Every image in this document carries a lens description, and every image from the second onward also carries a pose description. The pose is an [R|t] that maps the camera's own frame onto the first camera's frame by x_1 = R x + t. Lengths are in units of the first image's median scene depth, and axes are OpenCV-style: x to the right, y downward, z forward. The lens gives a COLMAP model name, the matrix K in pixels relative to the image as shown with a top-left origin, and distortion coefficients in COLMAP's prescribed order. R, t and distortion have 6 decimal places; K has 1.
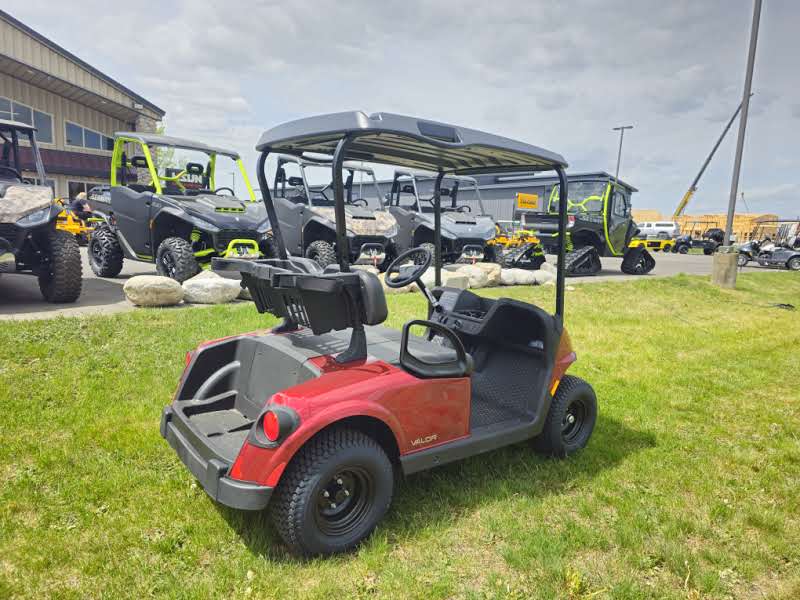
lens RADIAL K [[529.1, 0, 399.8], [0, 529.1, 301.7], [0, 0, 1]] dist [0.024795, -0.022944]
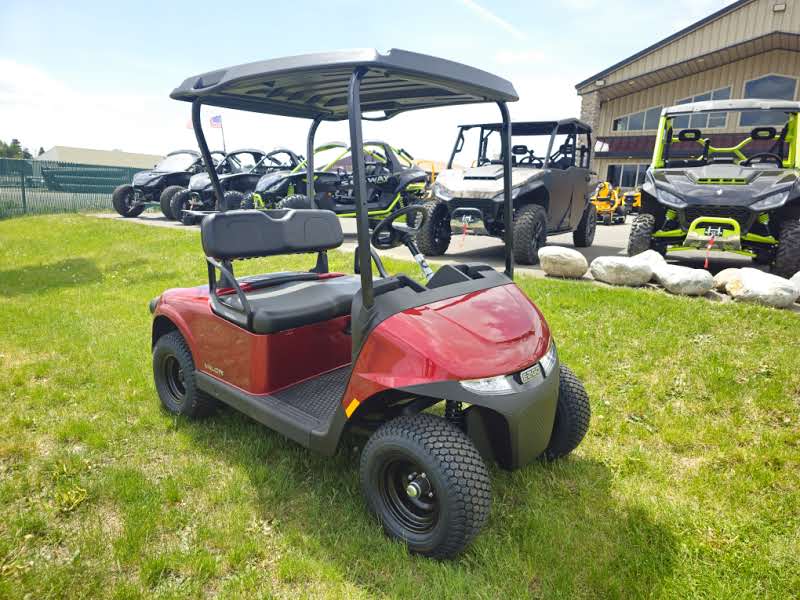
lens RADIAL K [[529.1, 0, 381.3], [0, 529.1, 270.7], [0, 0, 1]] dist [0.024795, -0.022944]
pose [[0.146594, 0.110114, -0.983049, 0.414001], [-0.149485, 0.984838, 0.088023, -0.034318], [0.977837, 0.134048, 0.160832, 0.388621]]
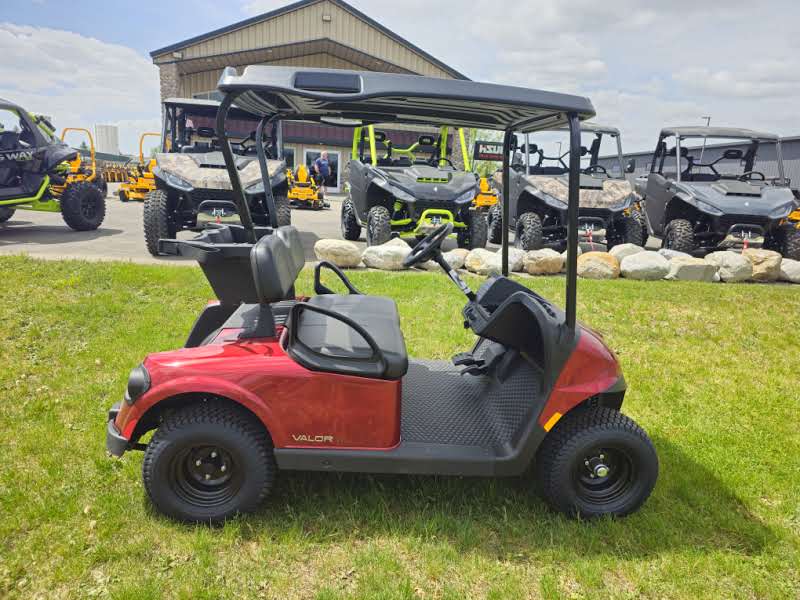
lens RADIAL K [[529.1, 0, 398.8], [0, 529.1, 301.2], [0, 0, 1]] dist [0.024795, -0.022944]
pose [[0.816234, 0.124079, -0.564239, 0.231432], [-0.093157, 0.992151, 0.083417, -0.021146], [0.570161, -0.015525, 0.821386, 0.124845]]
